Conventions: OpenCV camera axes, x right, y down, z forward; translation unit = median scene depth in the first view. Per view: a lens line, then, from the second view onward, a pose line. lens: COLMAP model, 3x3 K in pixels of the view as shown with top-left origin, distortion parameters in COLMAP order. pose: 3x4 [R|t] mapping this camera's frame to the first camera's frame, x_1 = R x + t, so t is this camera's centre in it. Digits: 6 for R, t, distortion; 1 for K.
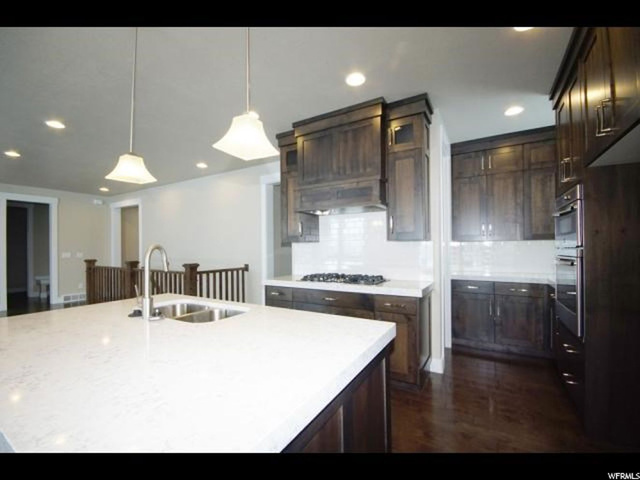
lens RADIAL K [[281.2, 0, 322.5], [0, 281.2, 243.1], [0, 0, 1]] dist [-0.000521, -0.000645]
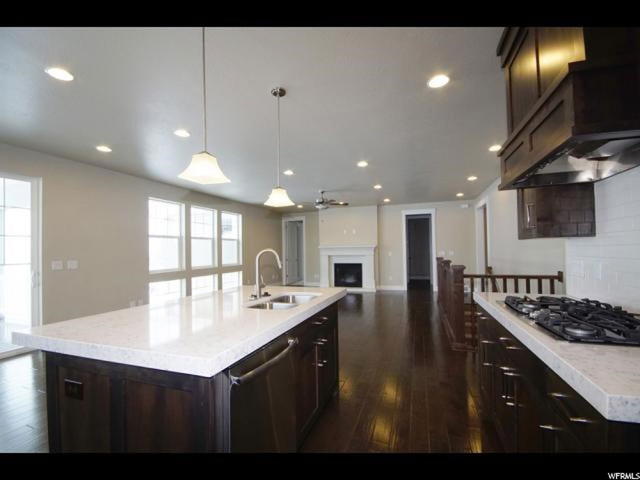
lens RADIAL K [[281.2, 0, 323.9], [0, 281.2, 242.5], [0, 0, 1]] dist [-0.000521, -0.000645]
pose [[0.212827, -0.022109, -0.976840, 0.226324], [0.029615, 0.999431, -0.016168, 0.000858], [0.976641, -0.025488, 0.213361, 0.270598]]
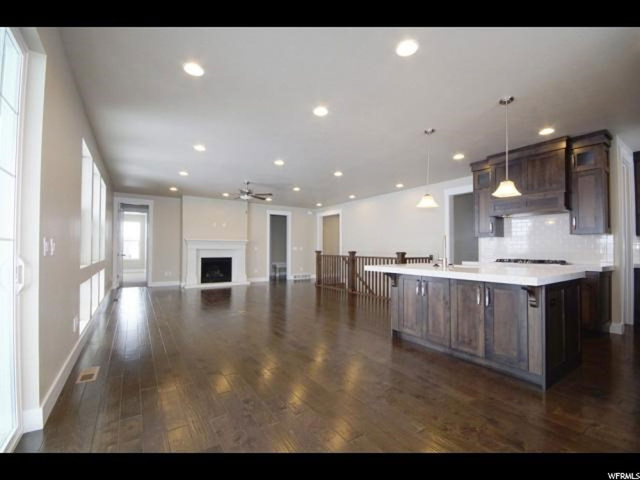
lens RADIAL K [[281.2, 0, 322.4], [0, 281.2, 248.2], [0, 0, 1]] dist [-0.000521, -0.000645]
pose [[0.907189, 0.009905, -0.420606, -0.151965], [-0.004392, 0.999891, 0.014075, 0.022614], [0.420700, -0.010922, 0.907134, -0.400605]]
